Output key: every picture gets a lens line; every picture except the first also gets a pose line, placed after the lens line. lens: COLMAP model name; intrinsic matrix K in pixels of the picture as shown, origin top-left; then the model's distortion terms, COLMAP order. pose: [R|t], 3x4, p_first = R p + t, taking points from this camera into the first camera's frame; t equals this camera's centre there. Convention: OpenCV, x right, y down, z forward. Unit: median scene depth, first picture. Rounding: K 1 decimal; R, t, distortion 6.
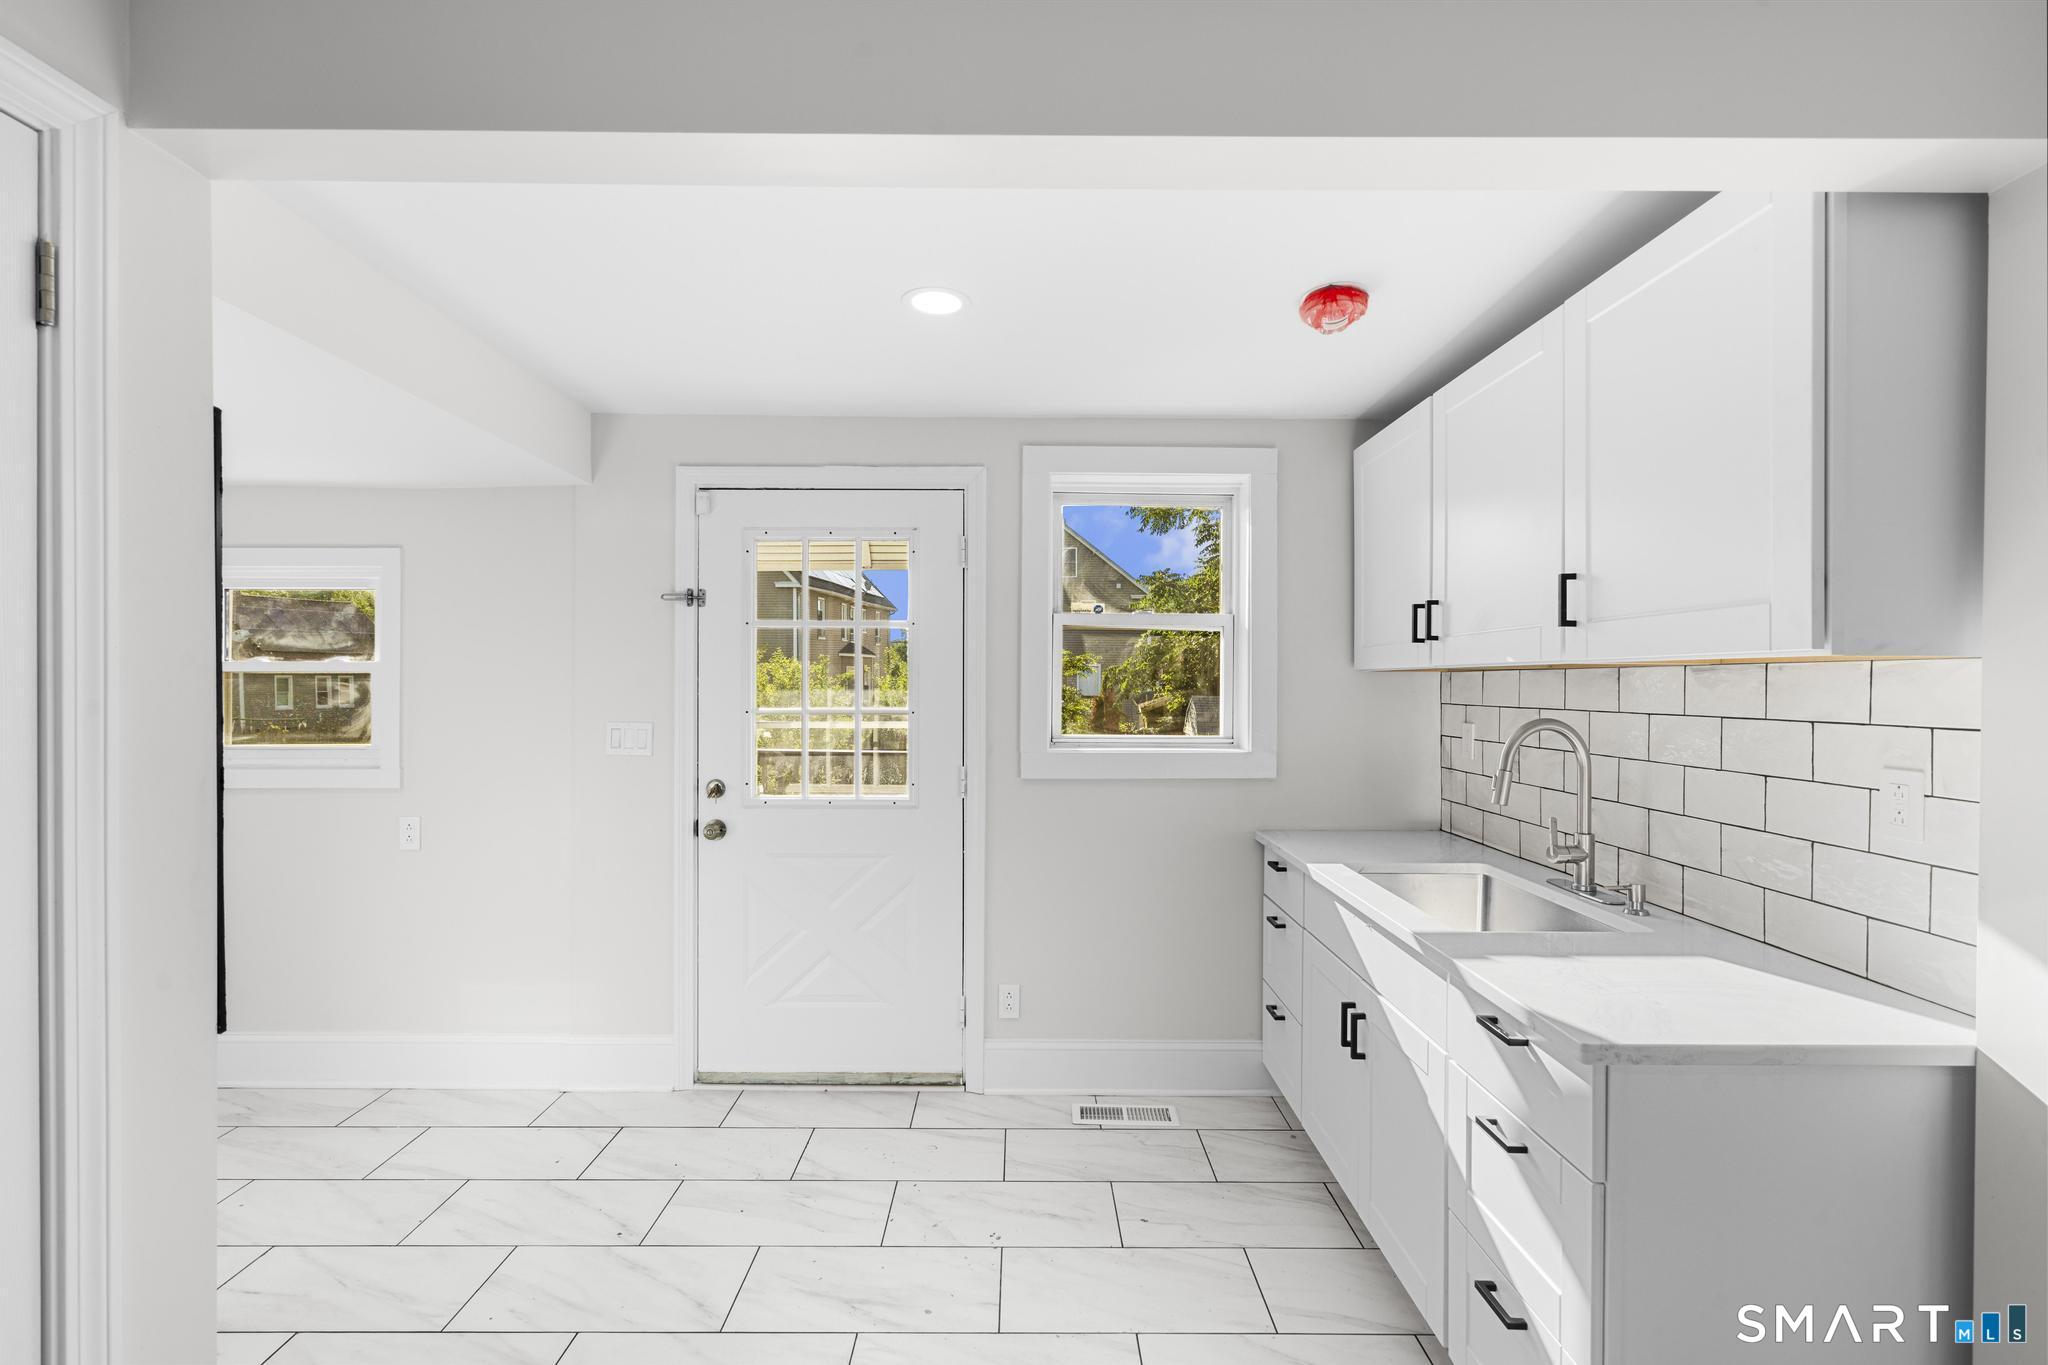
lens RADIAL K [[918.7, 0, 1027.5], [0, 918.7, 691.3], [0, 0, 1]] dist [-0.003550, 0.001680]
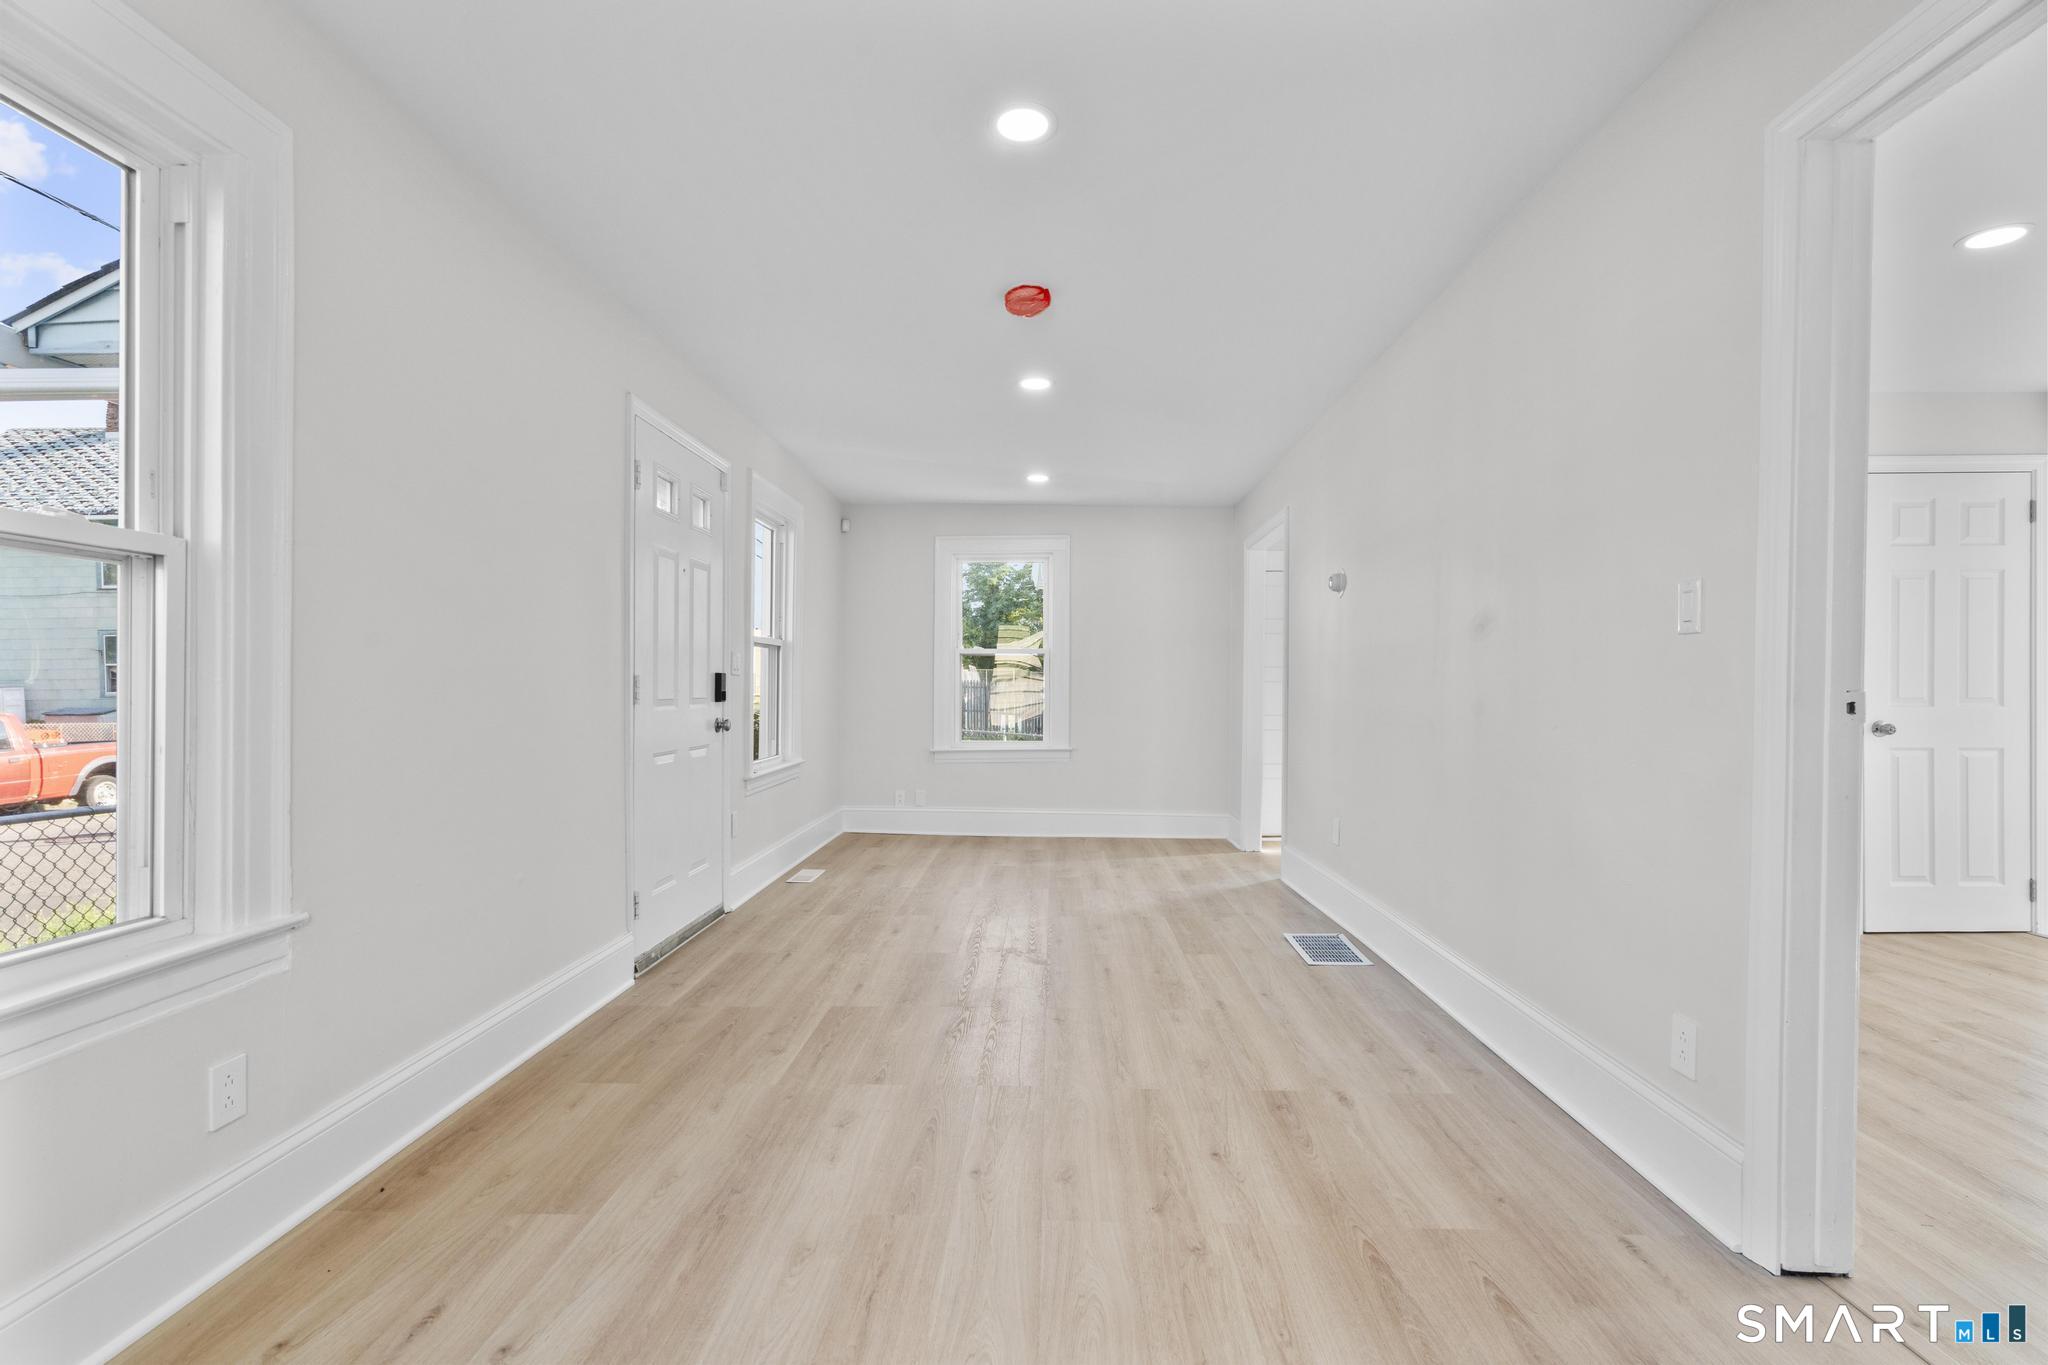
lens RADIAL K [[918.7, 0, 1025.7], [0, 918.7, 681.6], [0, 0, 1]] dist [-0.003550, 0.001680]
pose [[-0.029187, -0.006612, -0.999552, 0.952037], [-0.006780, 0.999956, -0.006417, 0.107199], [0.999551, 0.006590, -0.029230, -1.021820]]
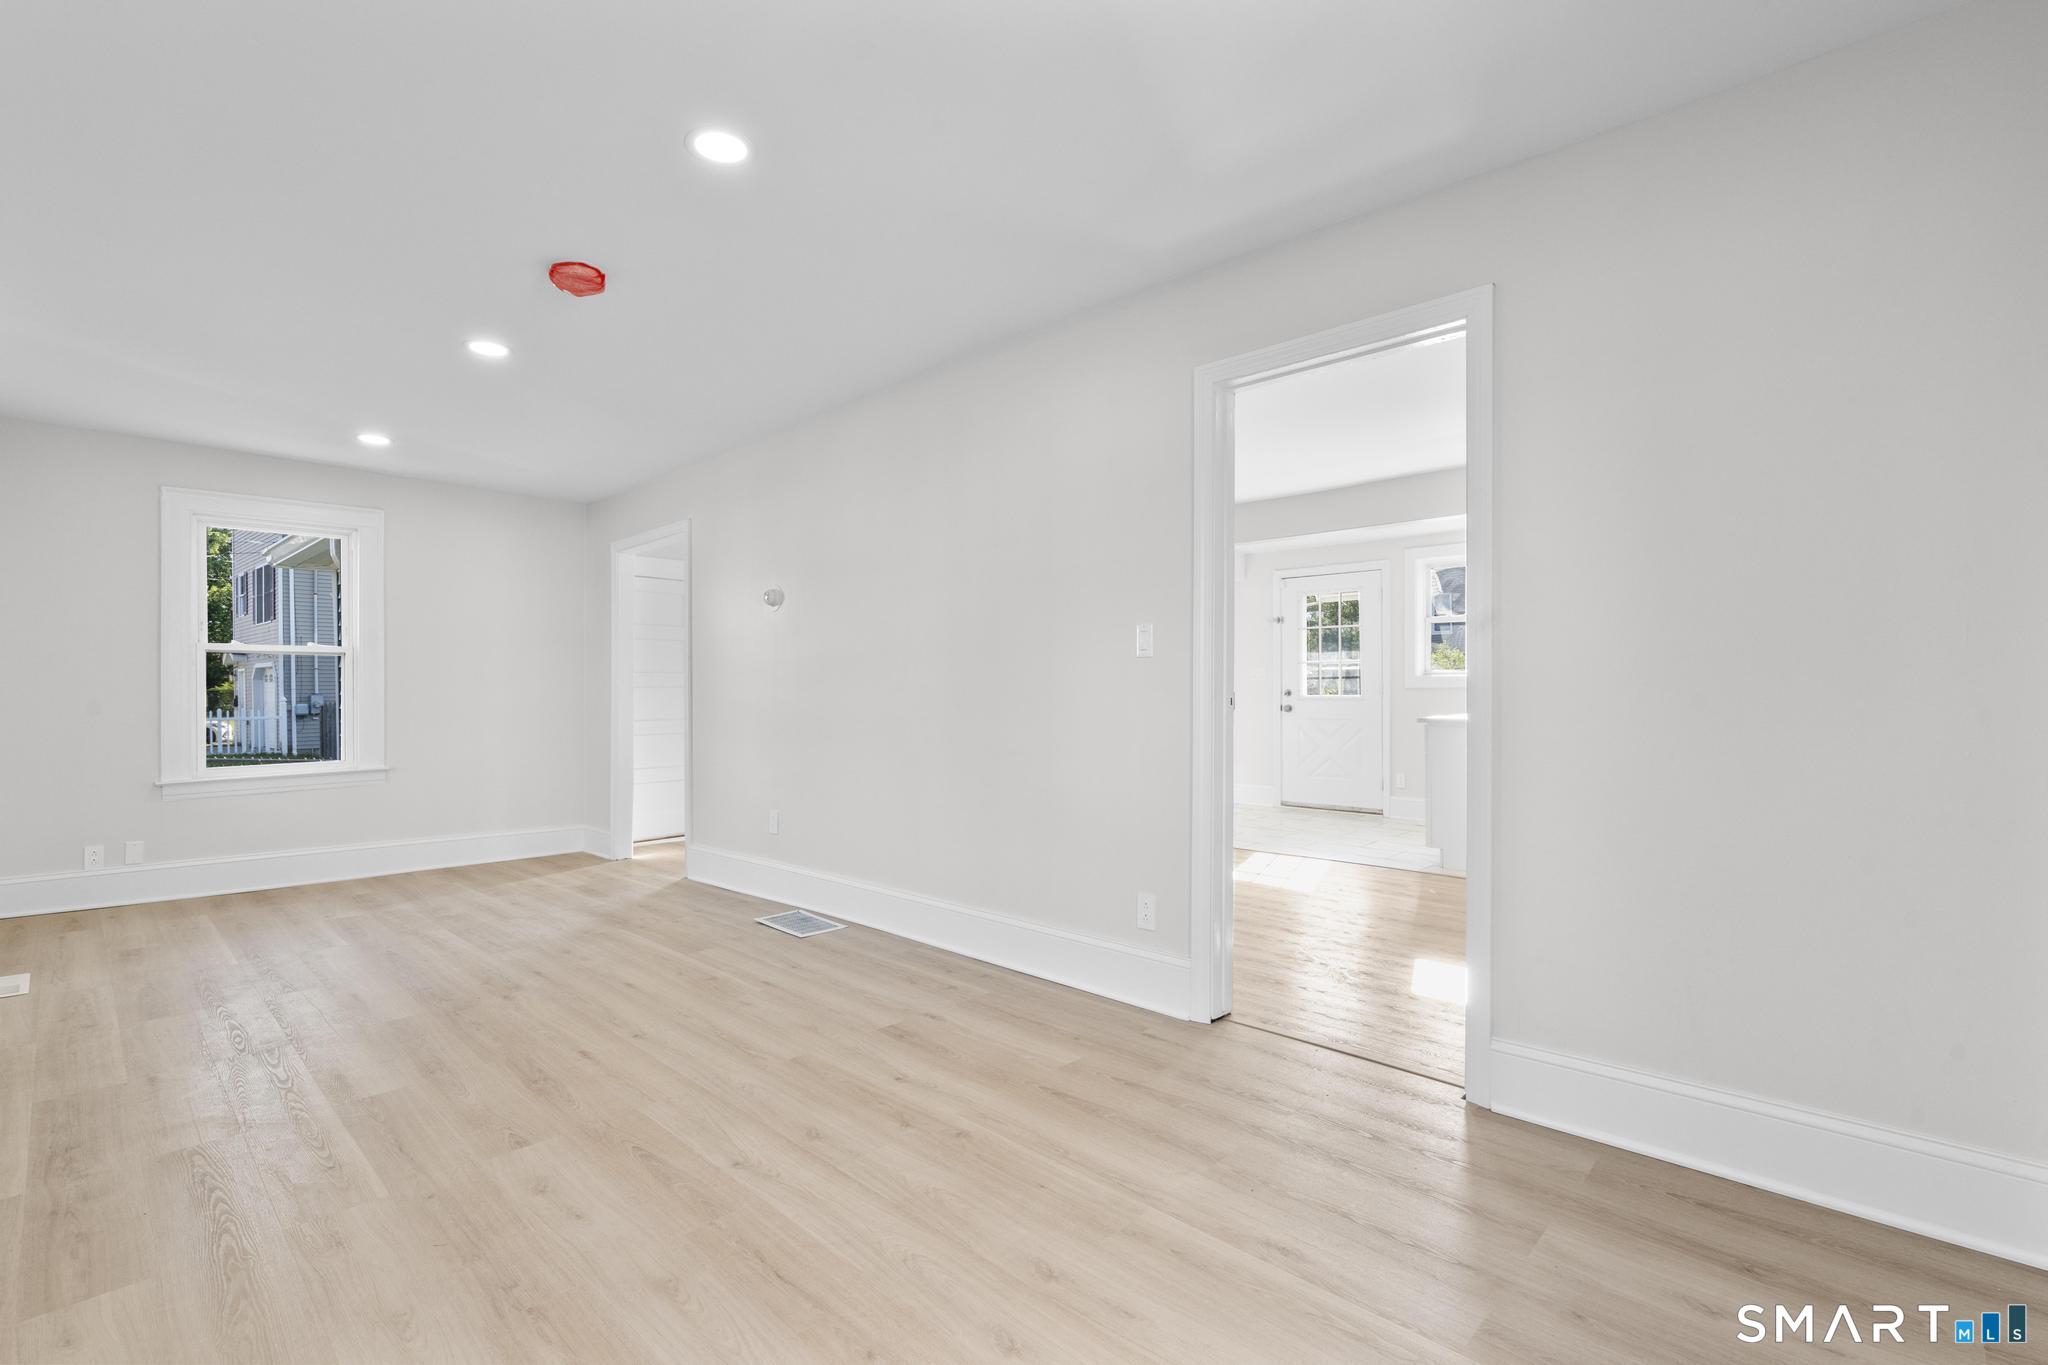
lens RADIAL K [[918.7, 0, 1022.2], [0, 918.7, 686.0], [0, 0, 1]] dist [-0.003550, 0.001680]
pose [[0.722525, -0.006765, -0.691311, 0.919441], [0.001748, 0.999967, -0.007958, 0.106238], [0.691342, 0.004541, 0.722513, -1.408417]]
